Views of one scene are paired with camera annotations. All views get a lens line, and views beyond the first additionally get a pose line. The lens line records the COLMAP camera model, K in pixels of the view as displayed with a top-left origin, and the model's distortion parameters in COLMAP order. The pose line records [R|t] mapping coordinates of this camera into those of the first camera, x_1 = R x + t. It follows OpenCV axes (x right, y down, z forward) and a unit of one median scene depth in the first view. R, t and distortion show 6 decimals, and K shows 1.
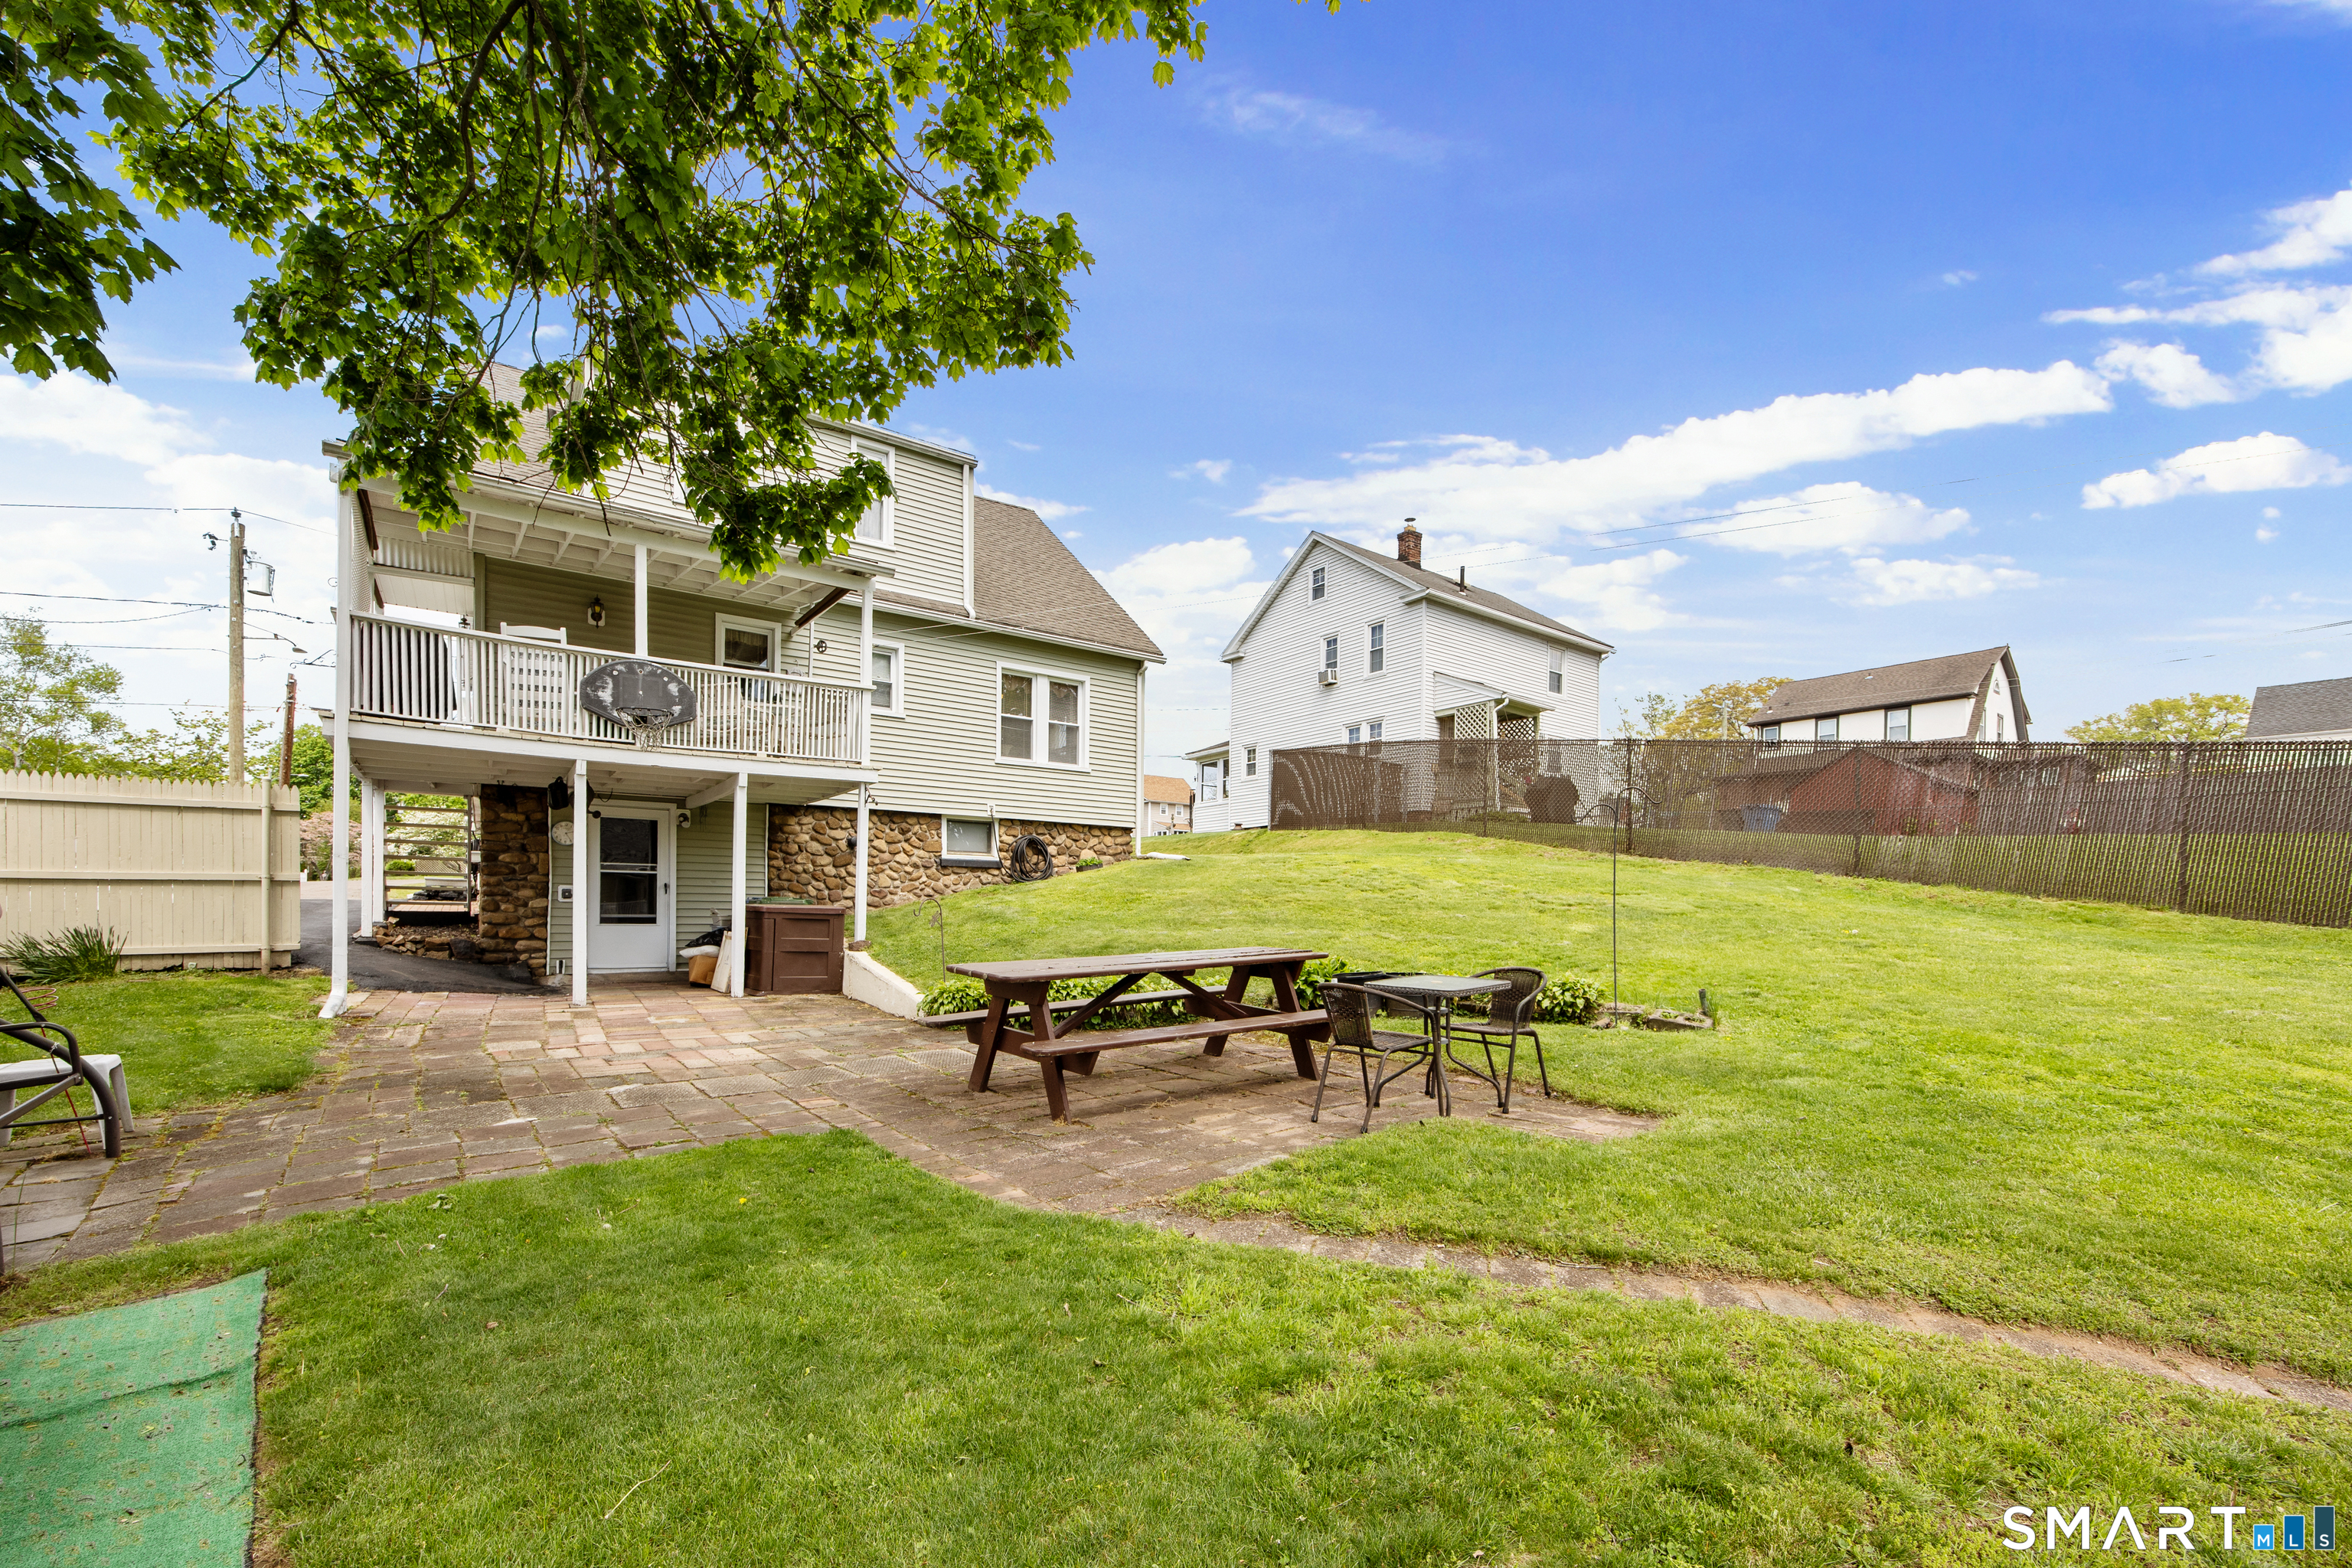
lens RADIAL K [[916.4, 0, 1172.3], [0, 916.4, 882.1], [0, 0, 1]] dist [0.000092, -0.000330]
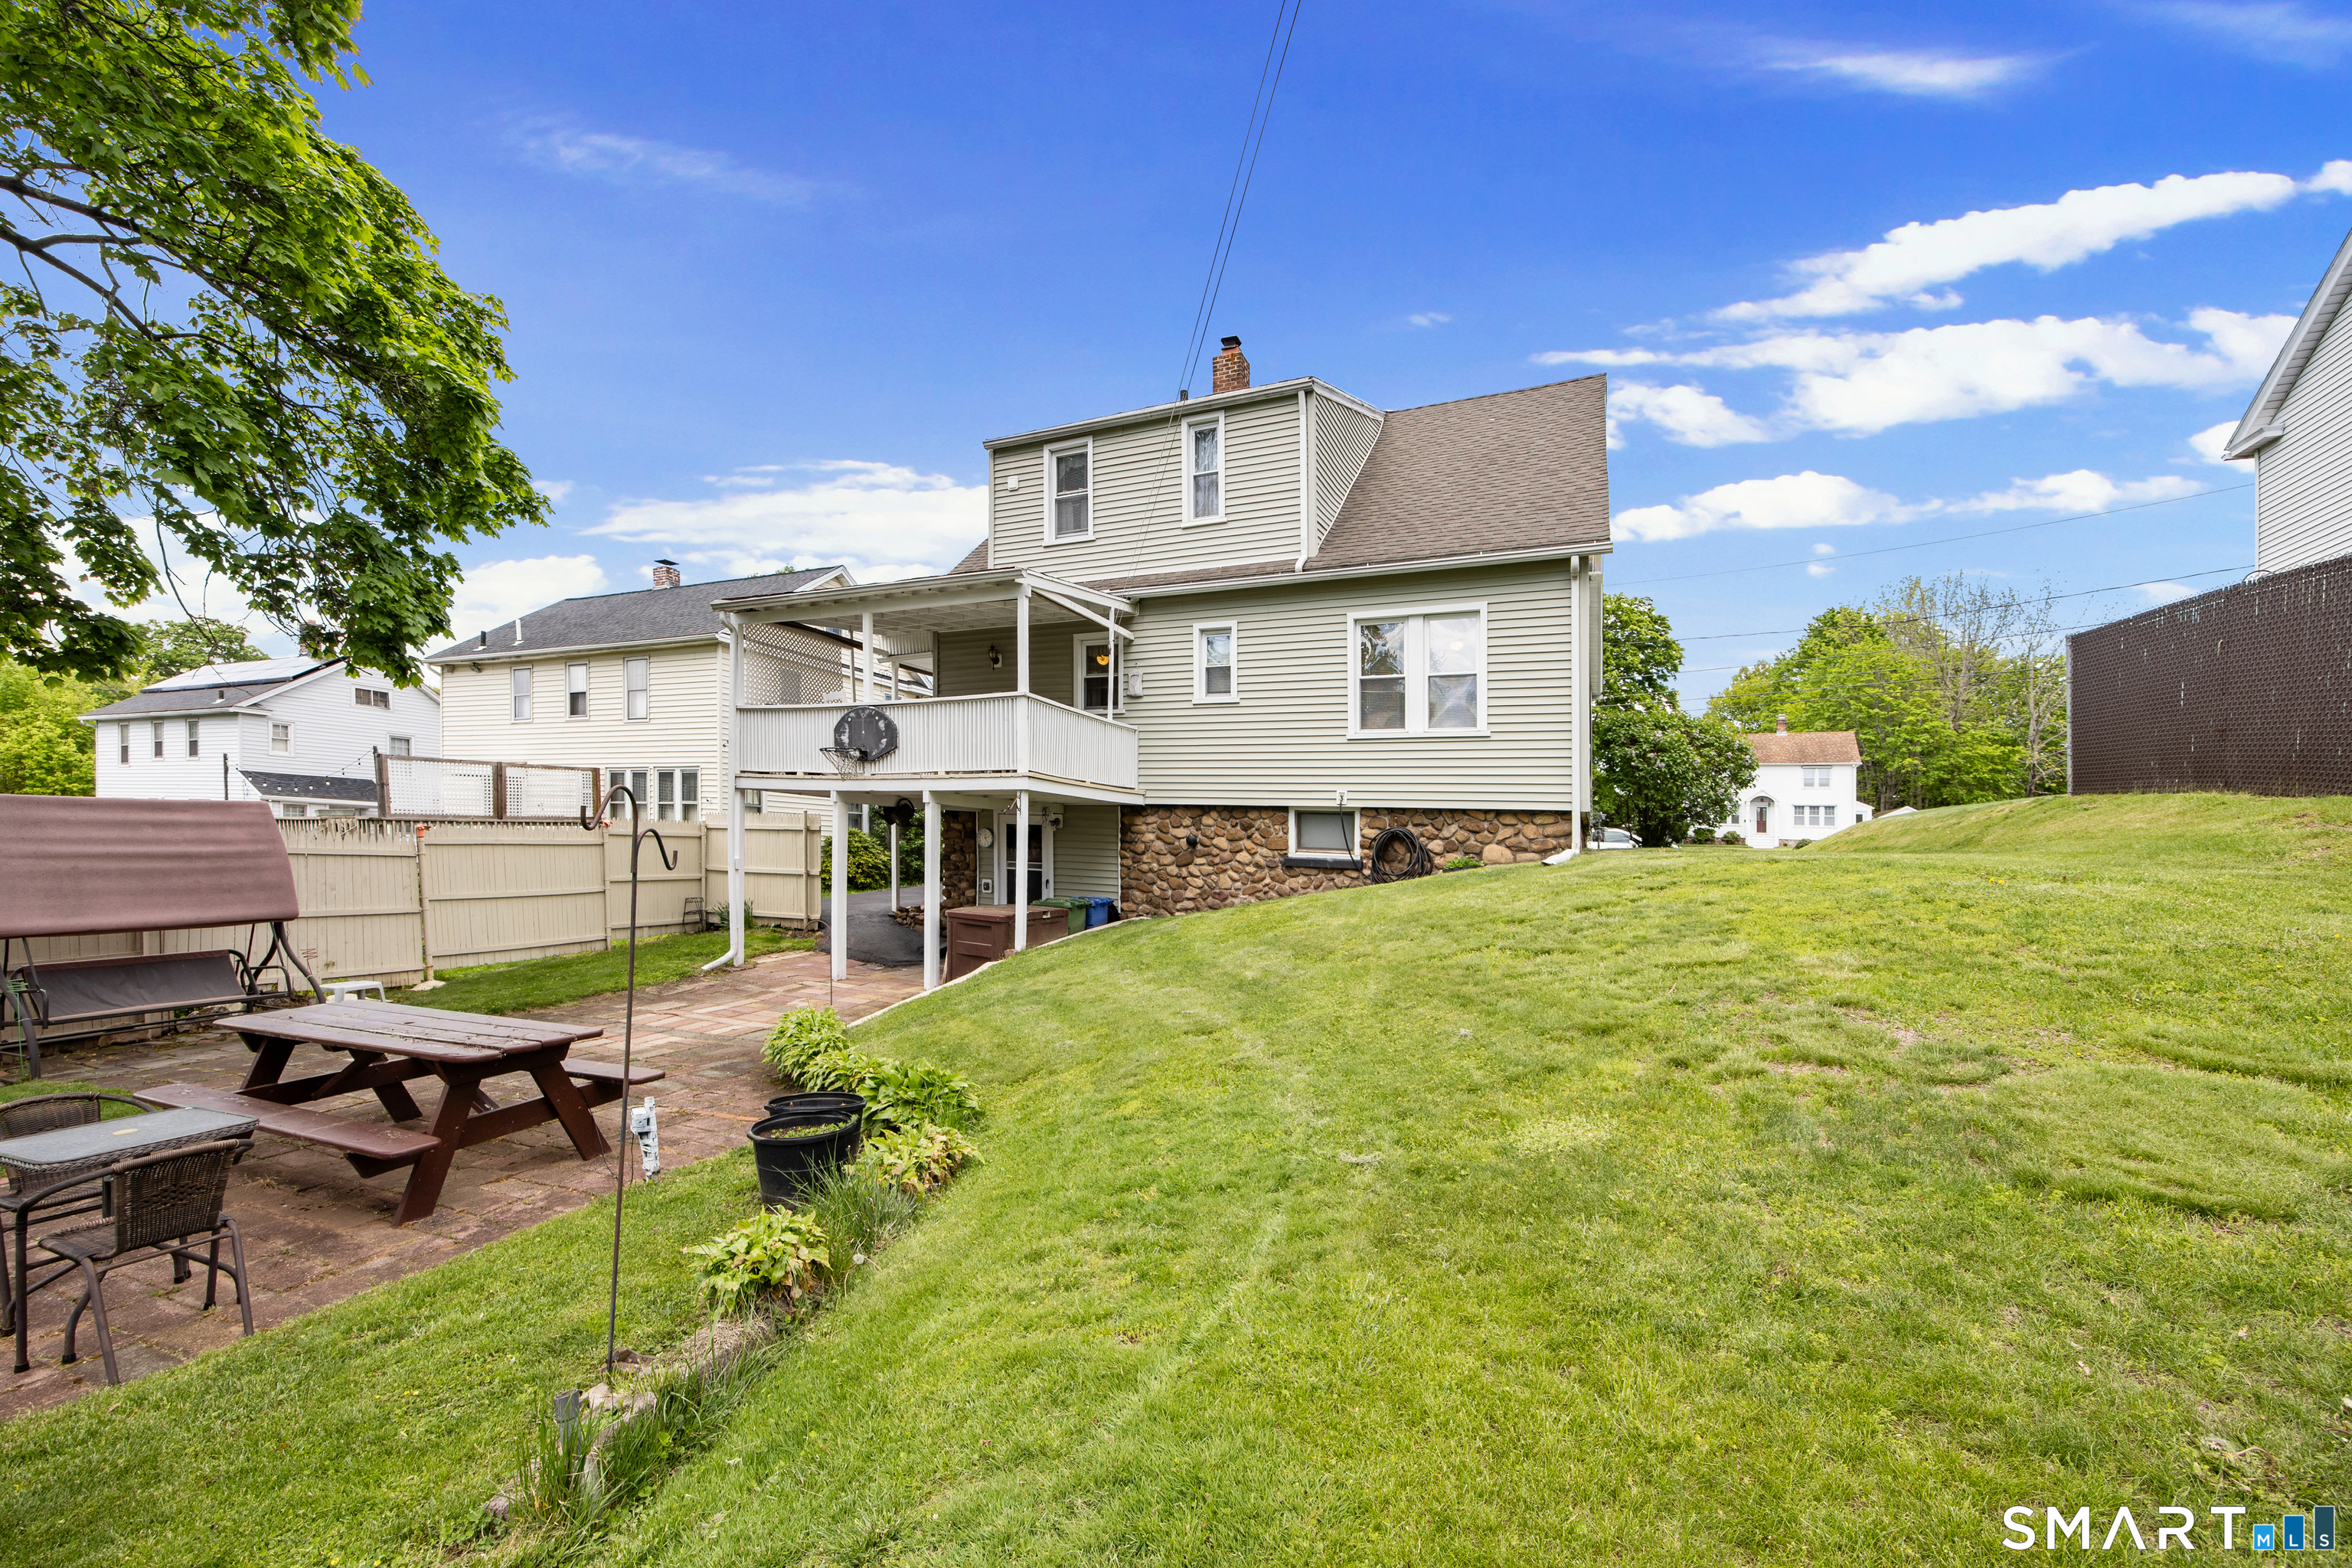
lens RADIAL K [[916.4, 0, 1139.6], [0, 916.4, 831.1], [0, 0, 1]] dist [0.000092, -0.000330]
pose [[0.498250, -0.008855, -0.866988, 0.424570], [-0.007476, 0.999867, -0.014509, -0.036748], [0.867001, 0.013710, 0.498118, 0.450470]]
